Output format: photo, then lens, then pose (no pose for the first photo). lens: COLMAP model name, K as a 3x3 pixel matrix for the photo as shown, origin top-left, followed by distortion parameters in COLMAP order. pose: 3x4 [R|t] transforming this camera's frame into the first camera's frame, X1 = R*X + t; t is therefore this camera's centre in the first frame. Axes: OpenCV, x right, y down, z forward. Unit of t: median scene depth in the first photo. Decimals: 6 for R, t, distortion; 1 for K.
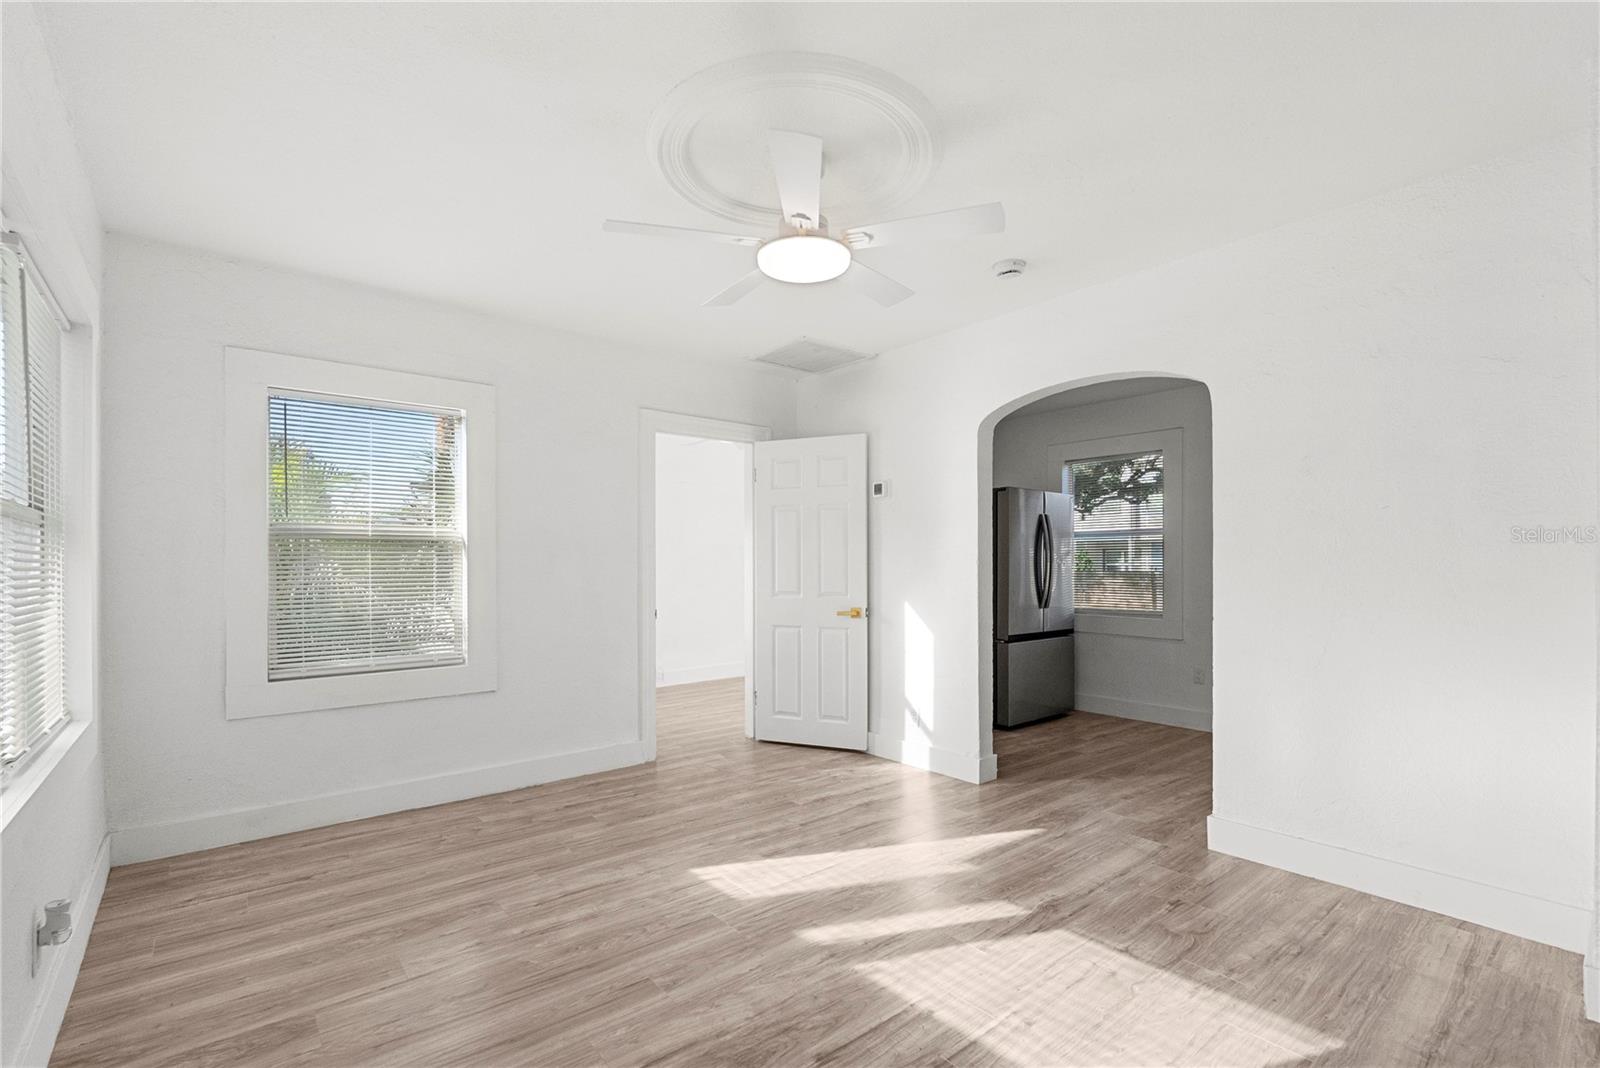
lens RADIAL K [[711.7, 0, 778.2], [0, 711.7, 575.3], [0, 0, 1]] dist [-0.003458, -0.000495]
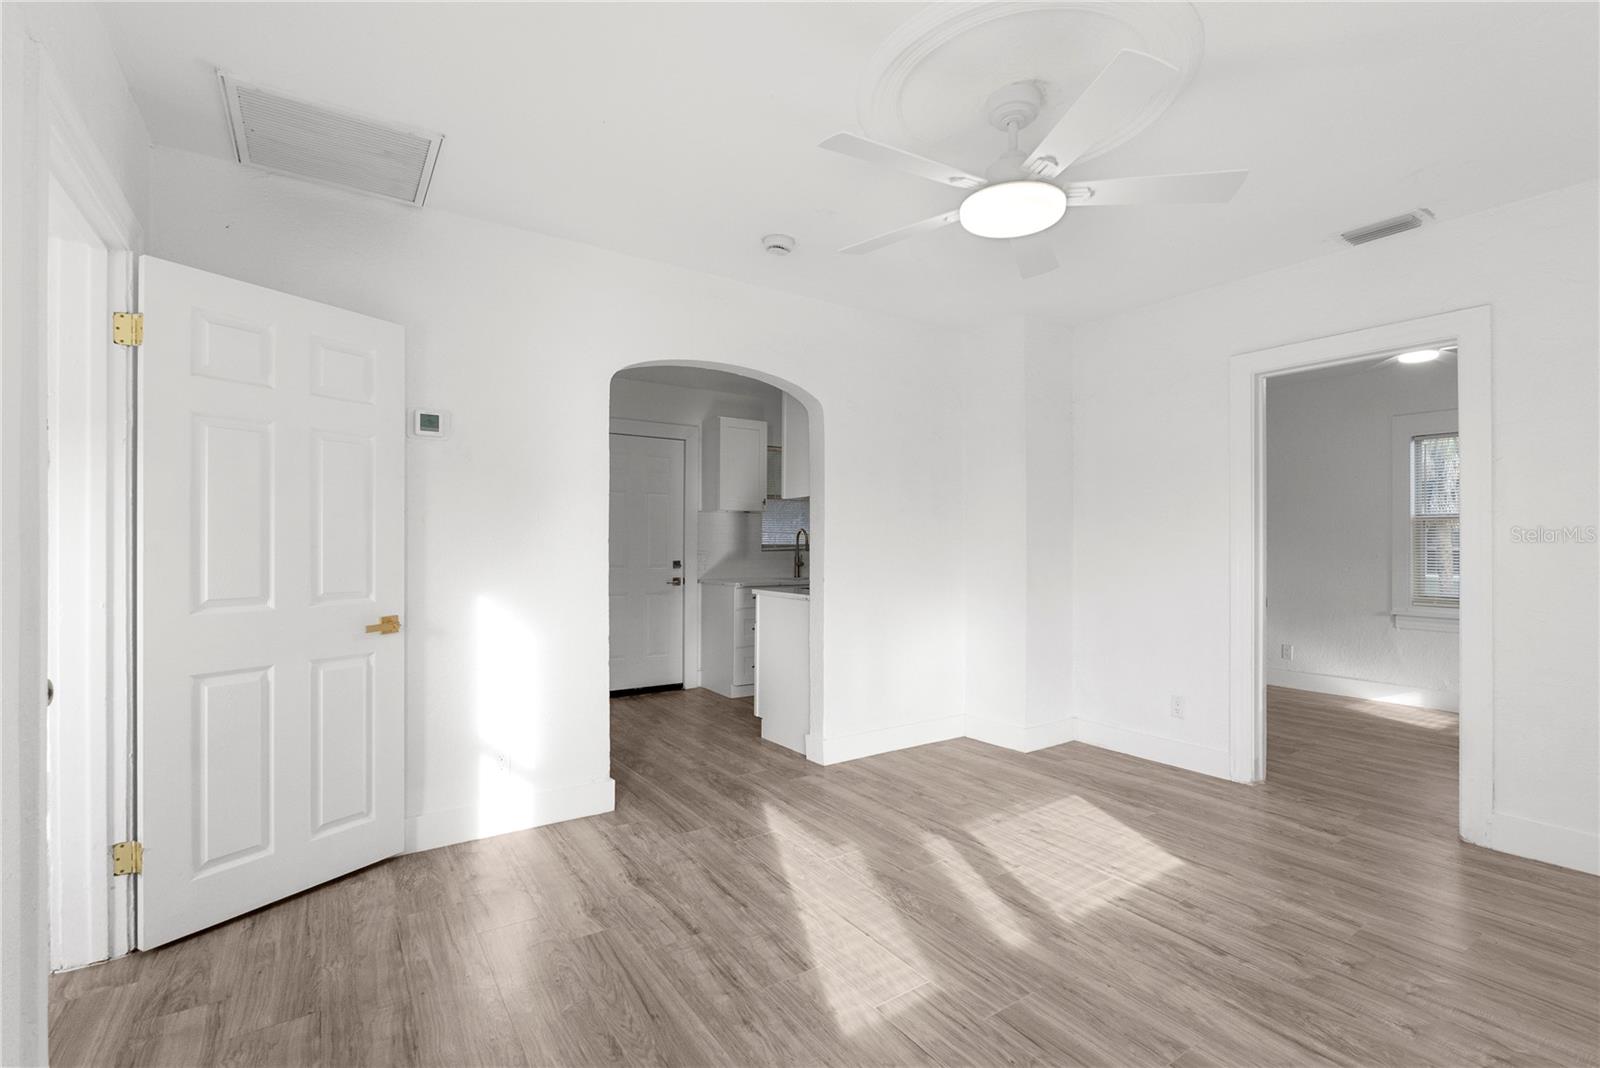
lens RADIAL K [[711.7, 0, 823.2], [0, 711.7, 544.5], [0, 0, 1]] dist [-0.003458, -0.000495]
pose [[0.066570, 0.003514, 0.997776, -0.798228], [0.009402, 0.999947, -0.004149, -0.014615], [-0.997737, 0.009657, 0.066533, 1.056086]]
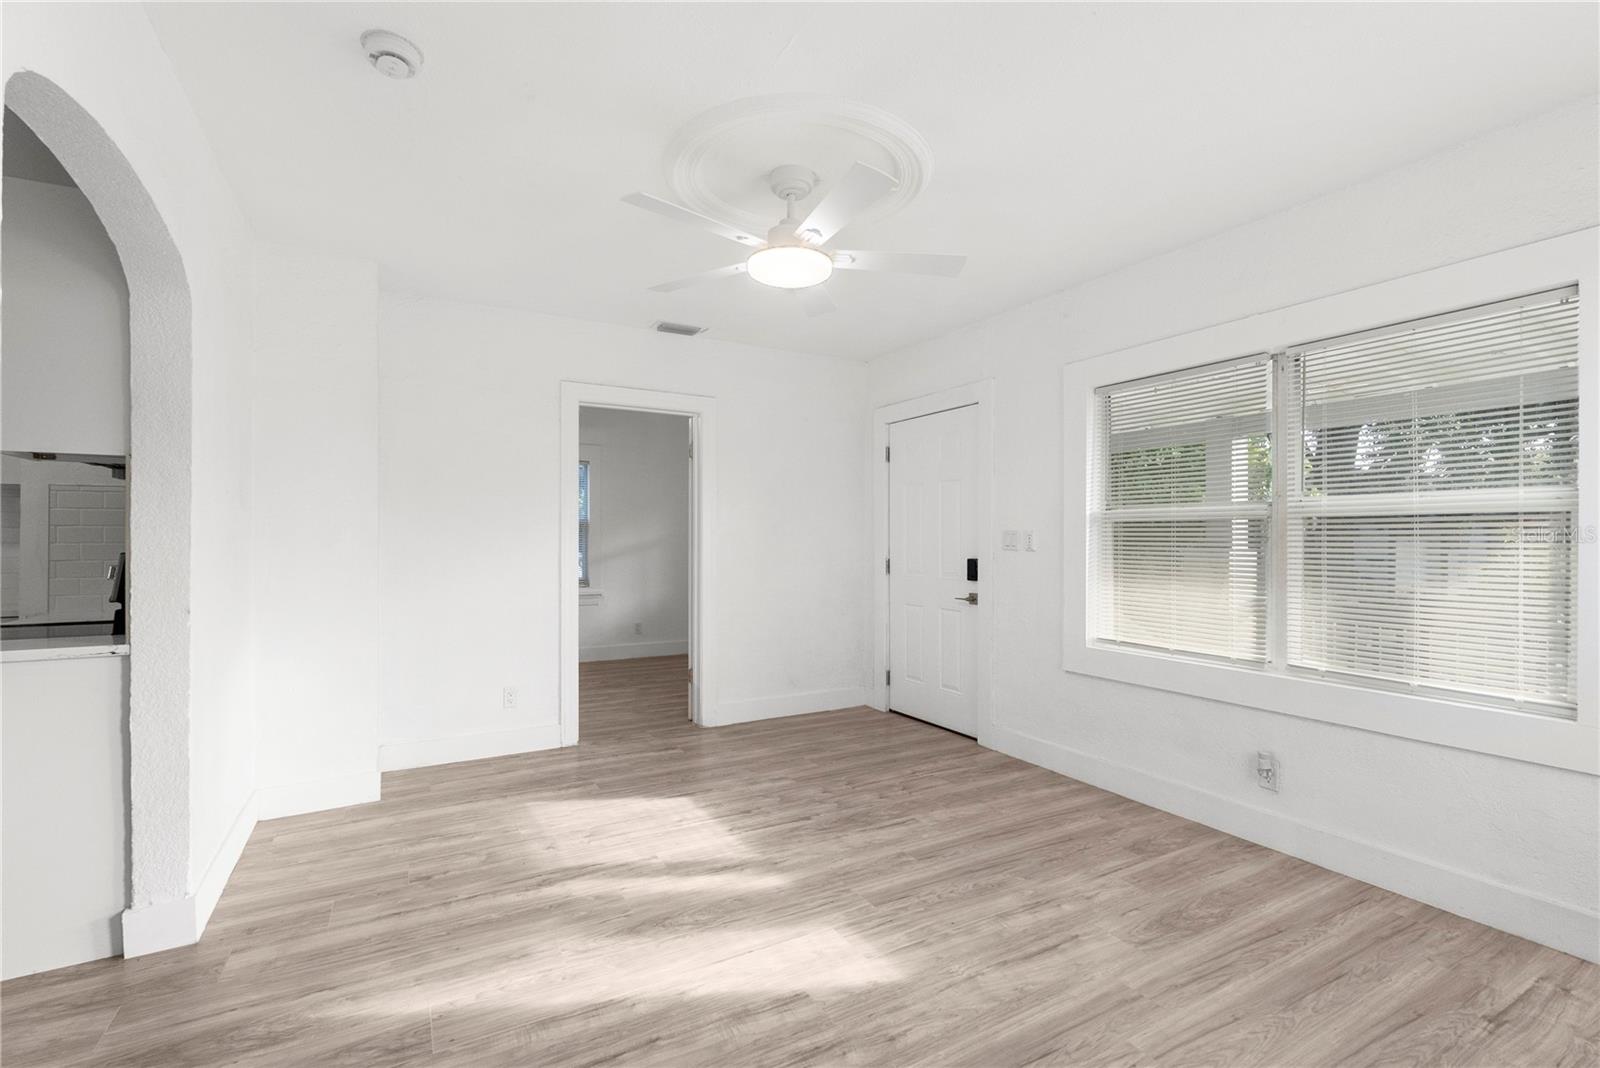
lens RADIAL K [[711.7, 0, 782.9], [0, 711.7, 545.6], [0, 0, 1]] dist [-0.003458, -0.000495]
pose [[-0.985261, -0.000082, 0.171058, -0.125677], [0.003078, 0.999829, 0.018211, -0.036969], [-0.171030, 0.018470, -0.985093, 1.858386]]
